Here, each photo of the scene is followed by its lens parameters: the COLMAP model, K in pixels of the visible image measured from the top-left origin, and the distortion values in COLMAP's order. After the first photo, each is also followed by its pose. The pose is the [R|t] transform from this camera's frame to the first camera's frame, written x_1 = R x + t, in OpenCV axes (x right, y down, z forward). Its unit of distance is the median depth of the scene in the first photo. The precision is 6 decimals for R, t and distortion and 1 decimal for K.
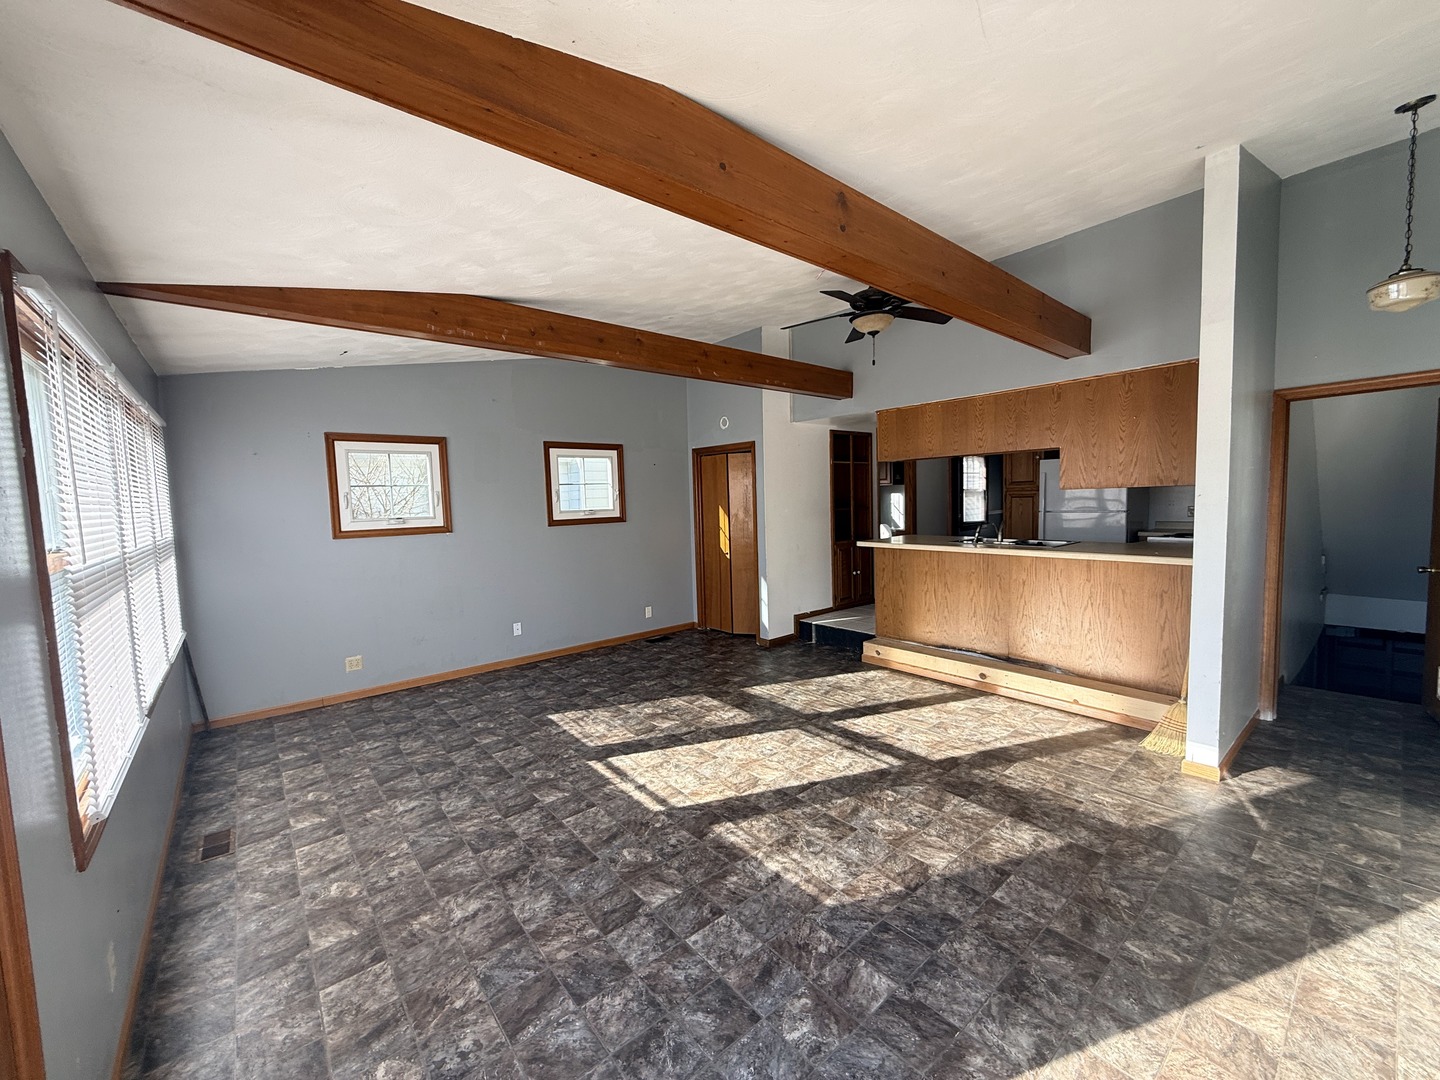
lens RADIAL K [[579.0, 0, 718.9], [0, 579.0, 542.0], [0, 0, 1]] dist [0.001151, 0.000332]
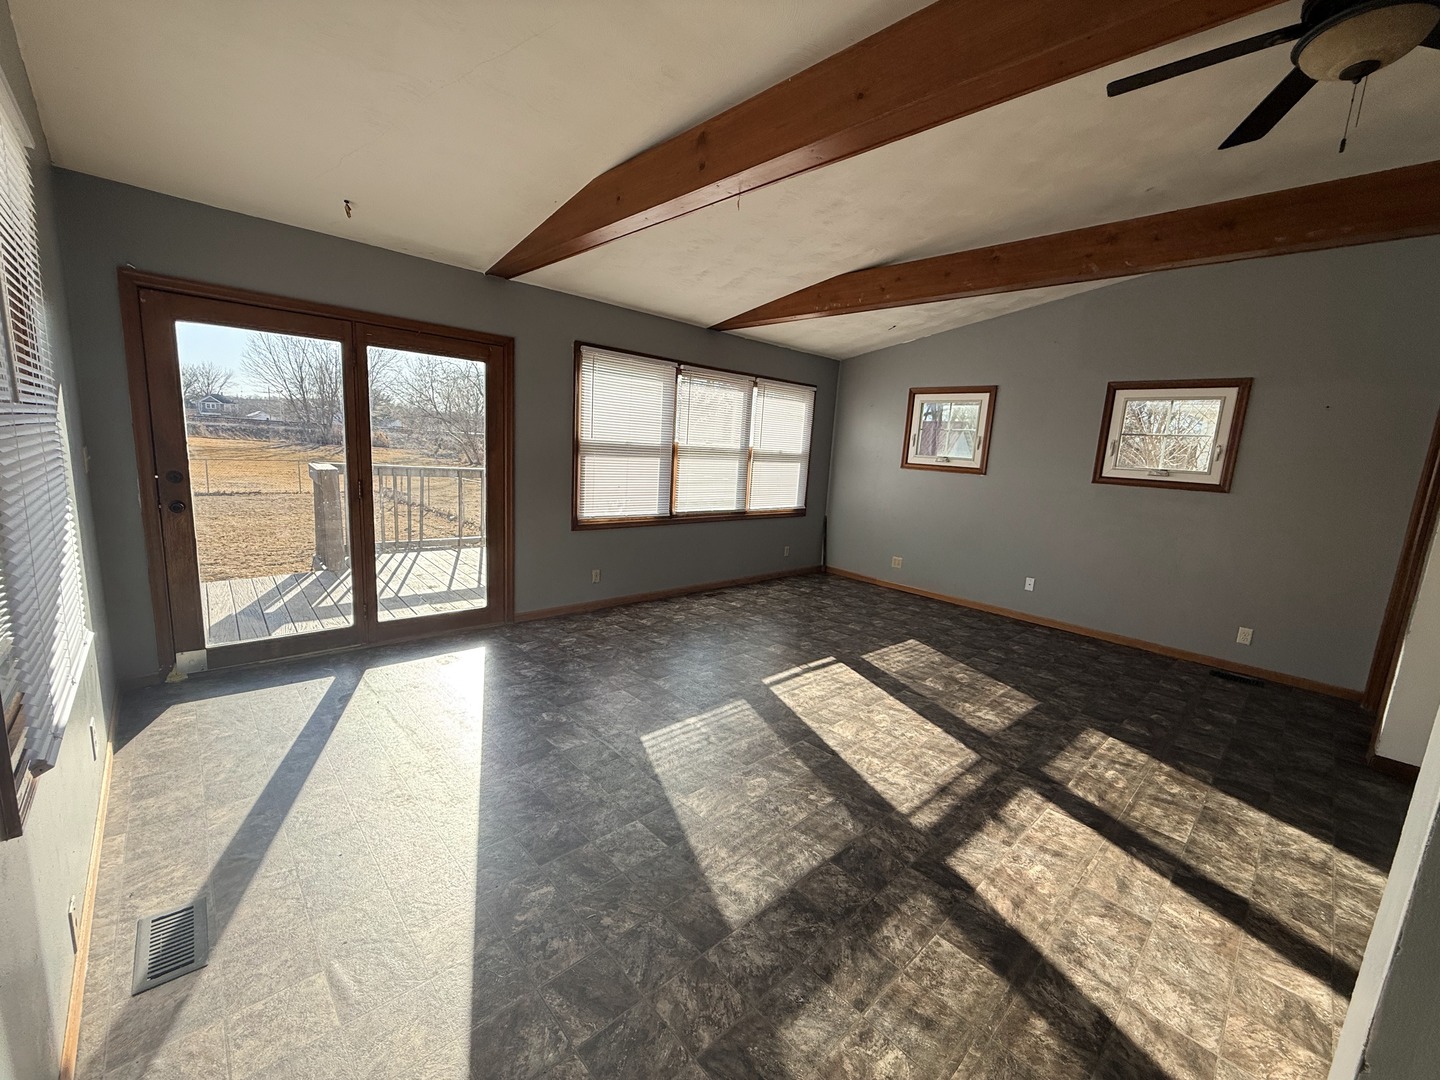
lens RADIAL K [[579.0, 0, 718.9], [0, 579.0, 542.0], [0, 0, 1]] dist [0.001151, 0.000332]
pose [[0.049317, 0.196942, -0.979174, 0.768586], [-0.139941, 0.972059, 0.188463, -0.036965], [0.988931, 0.127732, 0.075500, 0.564285]]
